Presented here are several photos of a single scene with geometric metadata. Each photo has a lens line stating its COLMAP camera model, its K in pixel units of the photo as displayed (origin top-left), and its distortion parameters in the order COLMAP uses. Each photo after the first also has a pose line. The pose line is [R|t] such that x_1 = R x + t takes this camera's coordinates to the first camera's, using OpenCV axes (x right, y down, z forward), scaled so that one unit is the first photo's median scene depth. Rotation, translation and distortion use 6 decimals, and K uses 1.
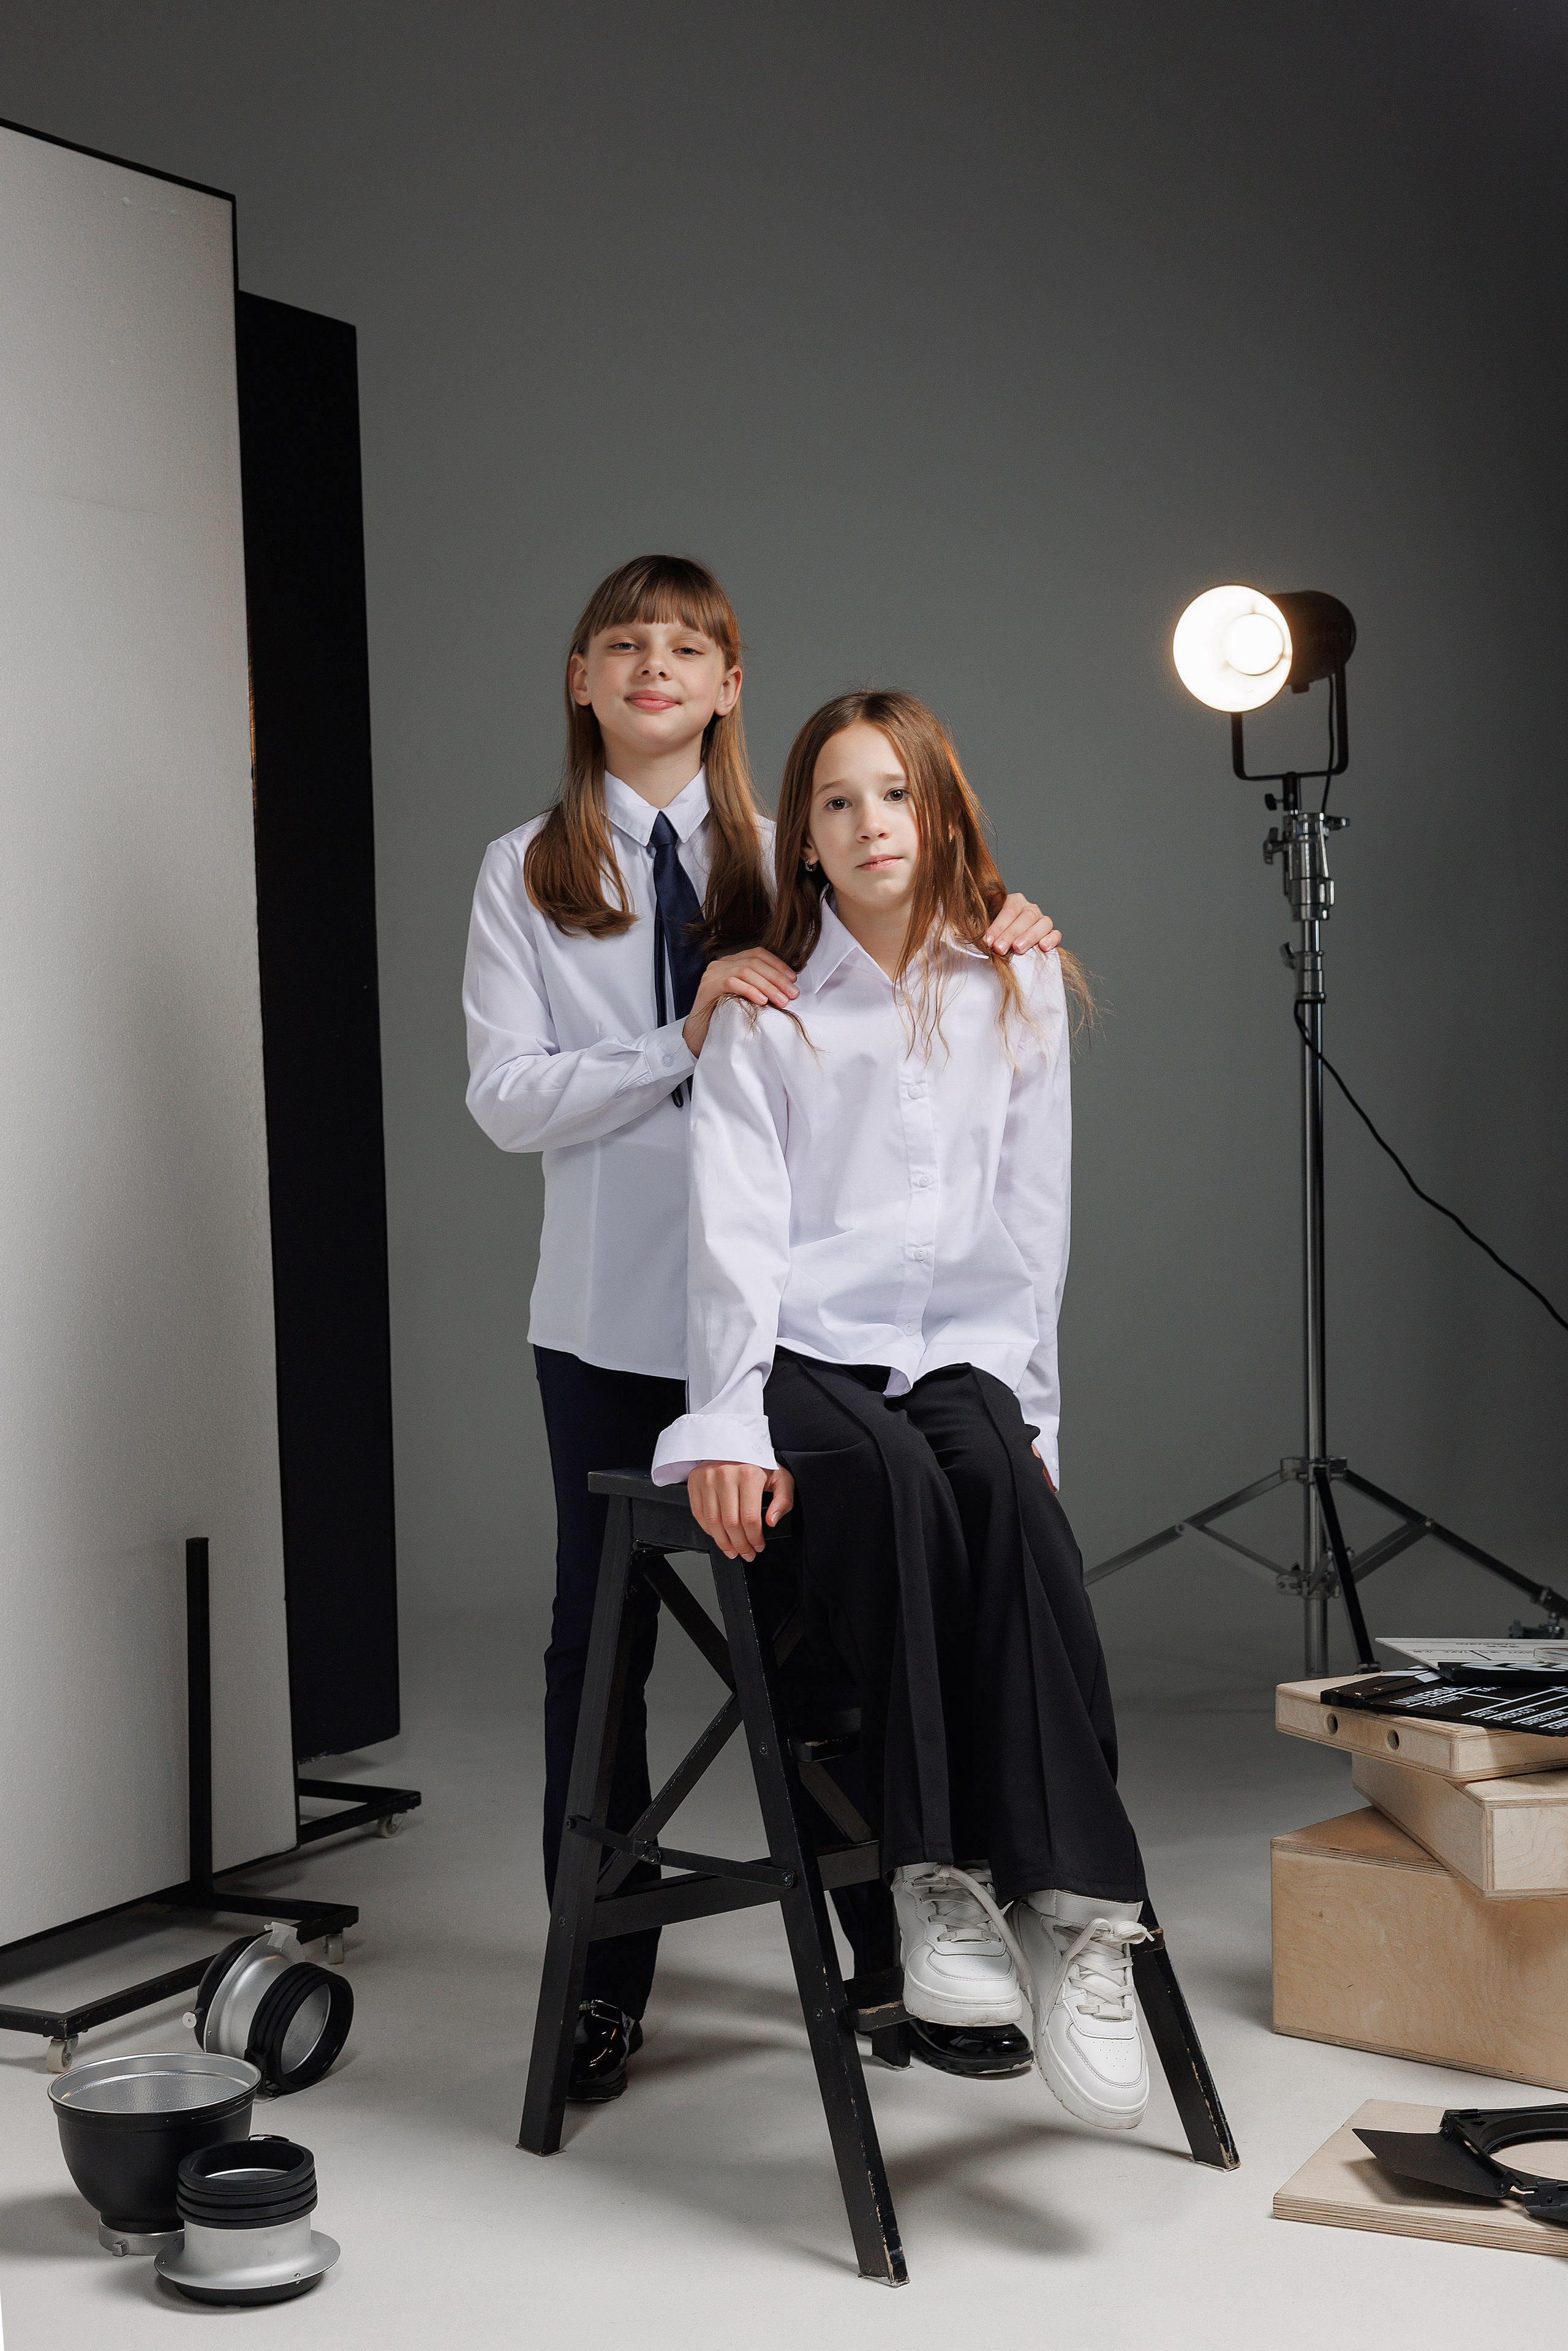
lens RADIAL K [[3505.5, 0, 793.0], [0, 3505.5, 1109.4], [0, 0, 1]] dist [0.019153, -0.017737]
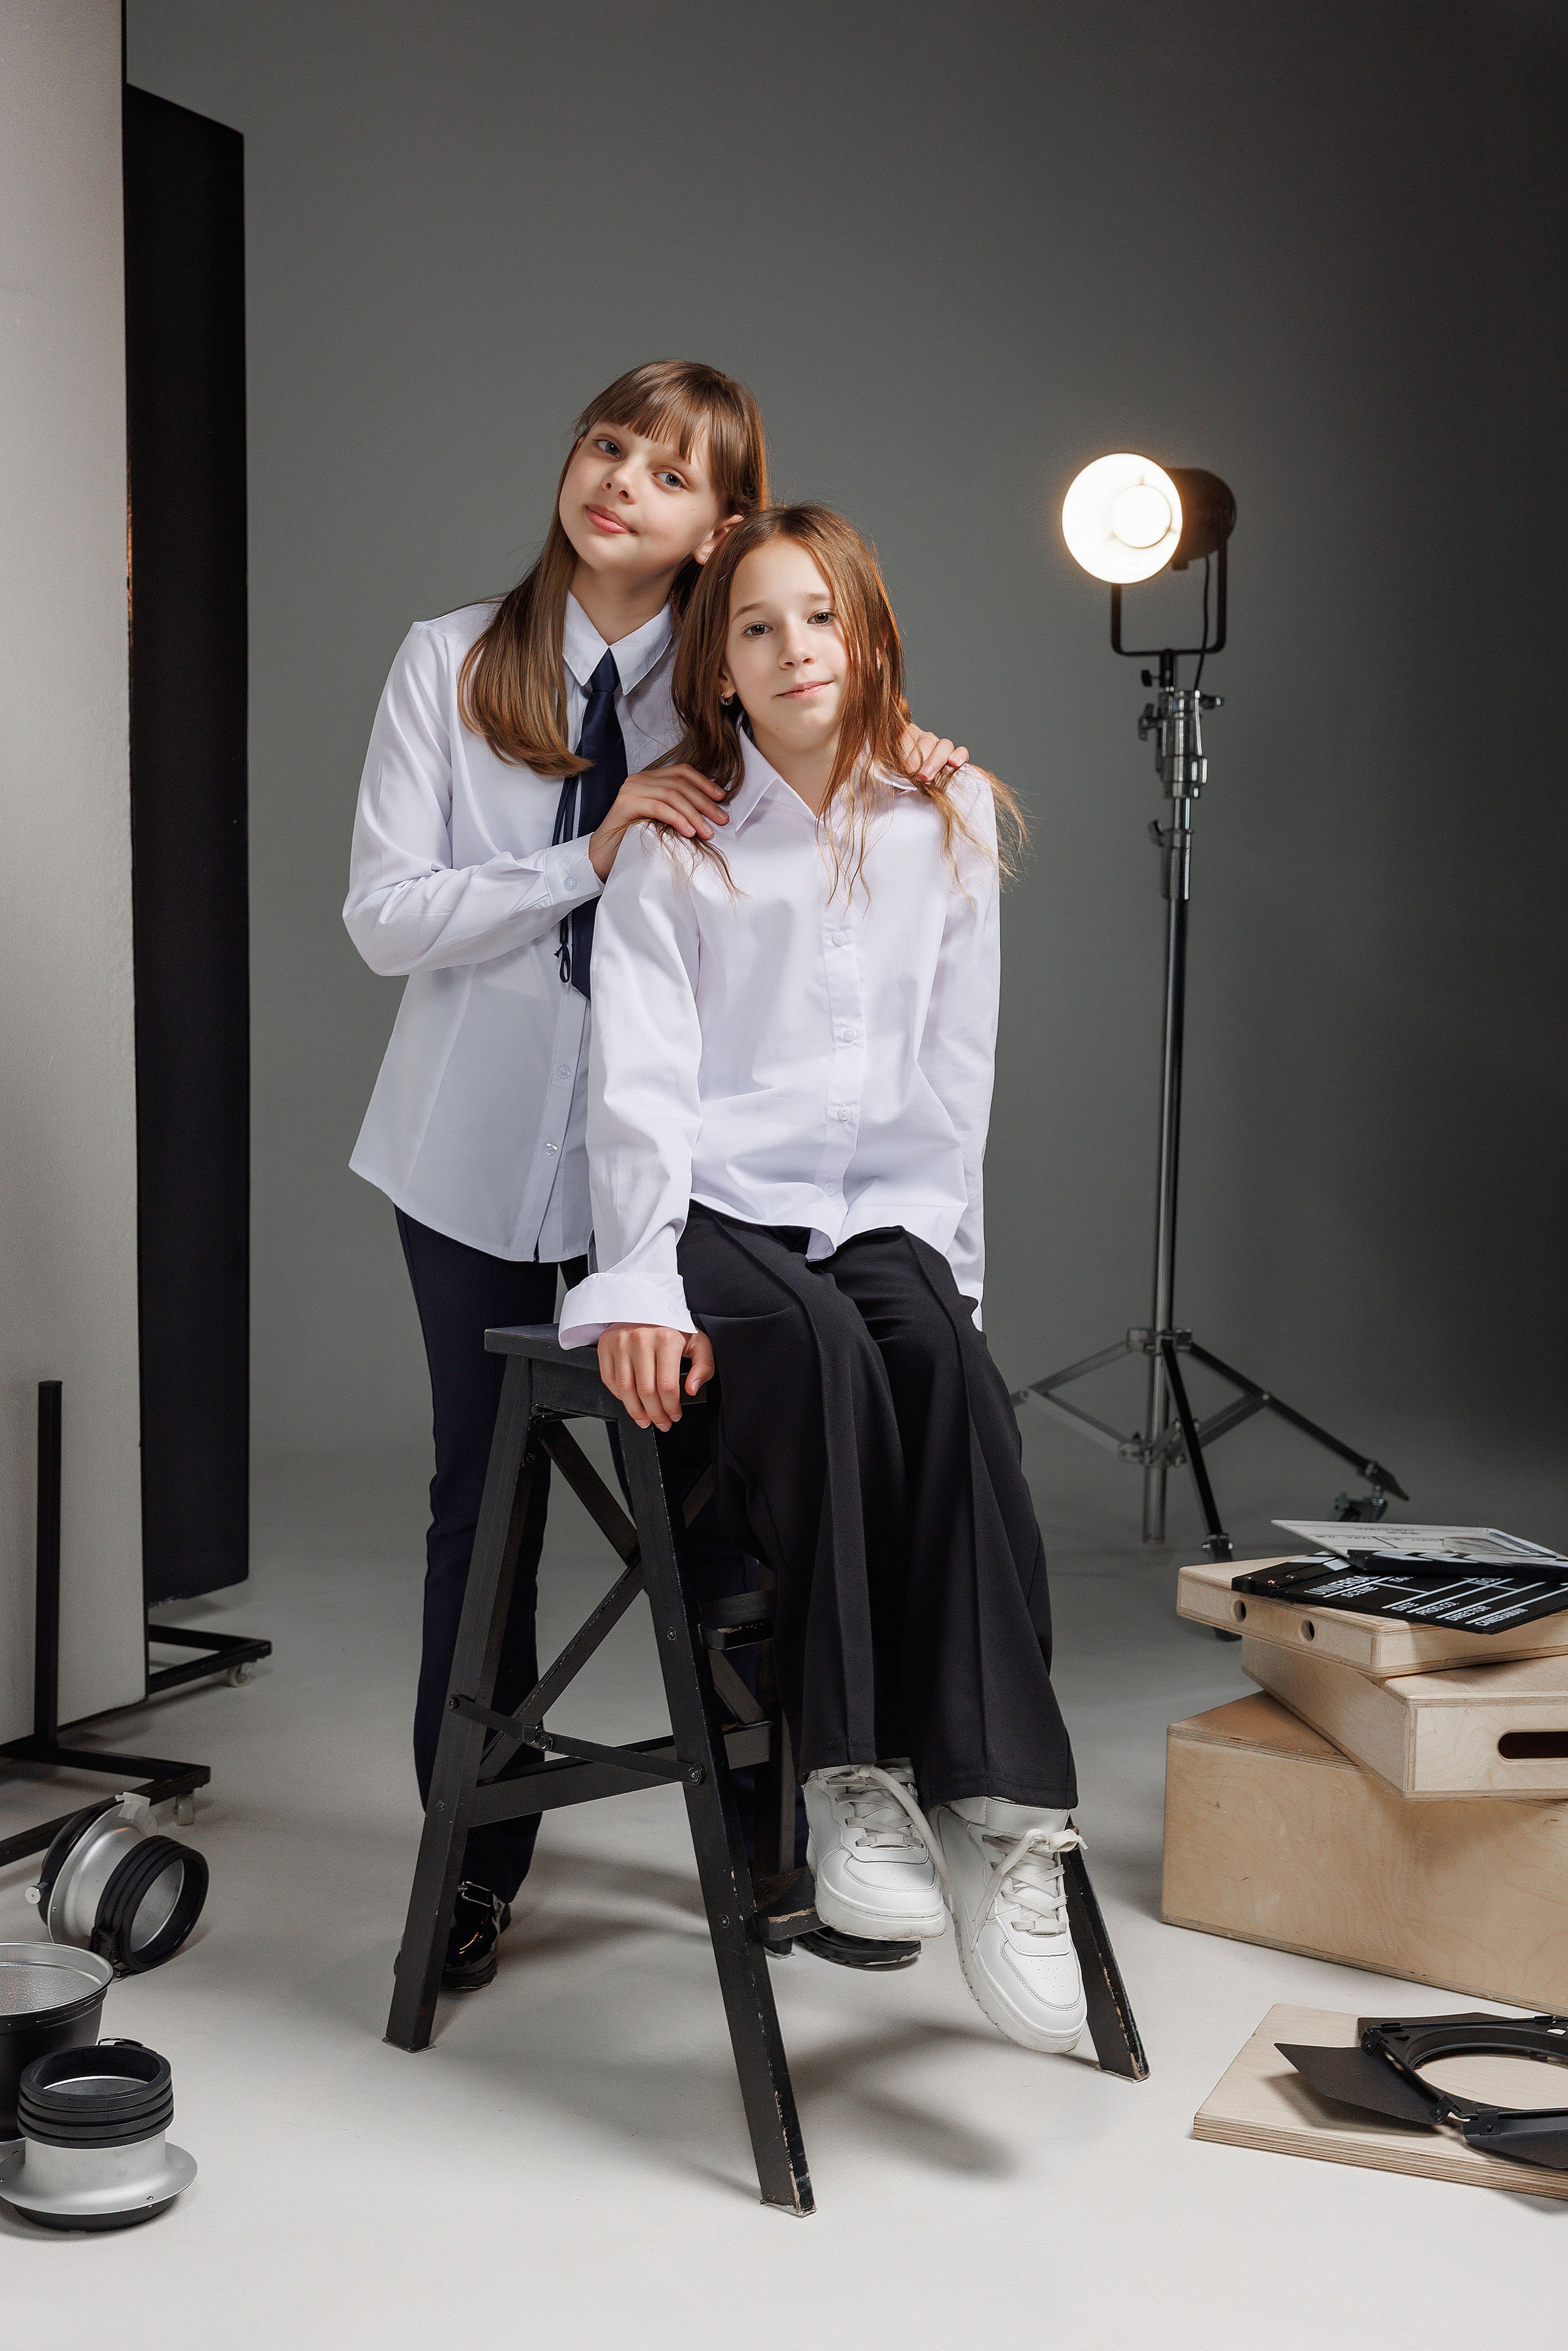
lens RADIAL K [[3138.4, 0, 784.0], [0, 3138.4, 1175.5], [0, 0, 1]] dist [0.020262, -0.042377]
pose [[0.997263, 0.034335, 0.065473, -0.031665], [-0.038003, 0.997728, 0.055635, 0.012347], [-0.063414, -0.057971, 0.996302, 0.153381]]
